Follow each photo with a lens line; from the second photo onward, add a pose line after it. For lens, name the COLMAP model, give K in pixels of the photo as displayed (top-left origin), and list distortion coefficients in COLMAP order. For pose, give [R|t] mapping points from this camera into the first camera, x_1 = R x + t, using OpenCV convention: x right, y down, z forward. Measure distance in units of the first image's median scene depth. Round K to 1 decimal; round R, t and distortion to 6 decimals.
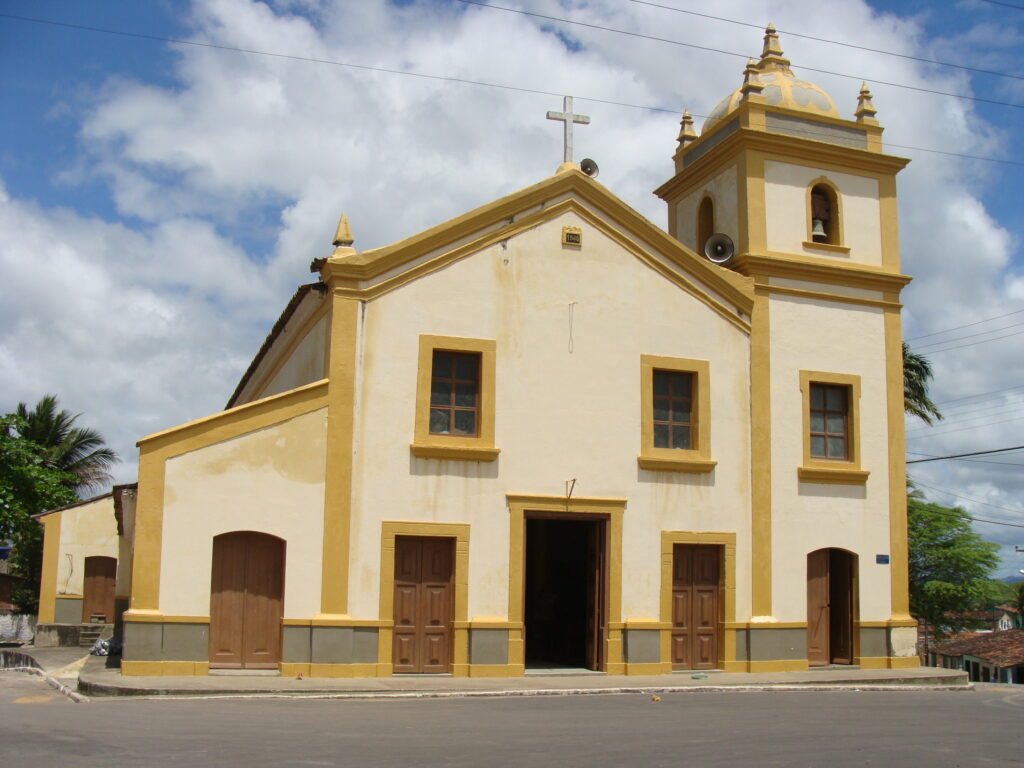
lens RADIAL K [[1154.0, 0, 510.1], [0, 1154.0, 391.4], [0, 0, 1]] dist [-0.147963, 0.000000]
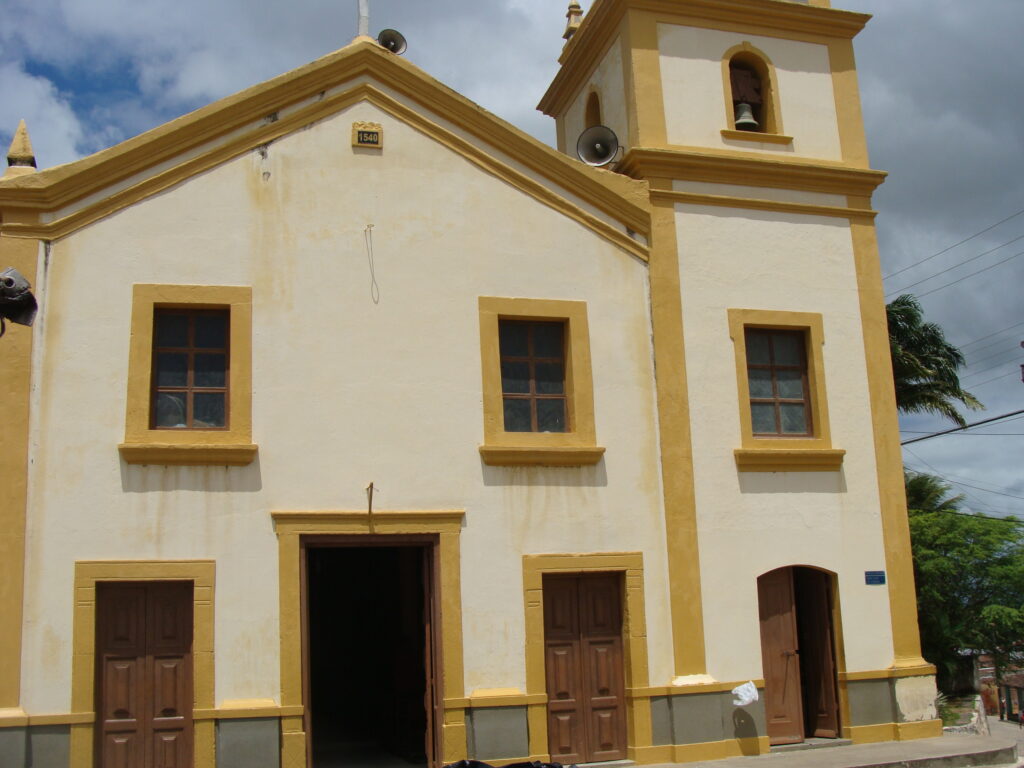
lens RADIAL K [[1154.0, 0, 514.3], [0, 1154.0, 376.2], [0, 0, 1]] dist [-0.147963, 0.000000]
pose [[0.996450, -0.072883, -0.042136, 0.158783], [0.070119, 0.995502, -0.063716, 0.058936], [0.046590, 0.060535, 0.997078, 0.323496]]
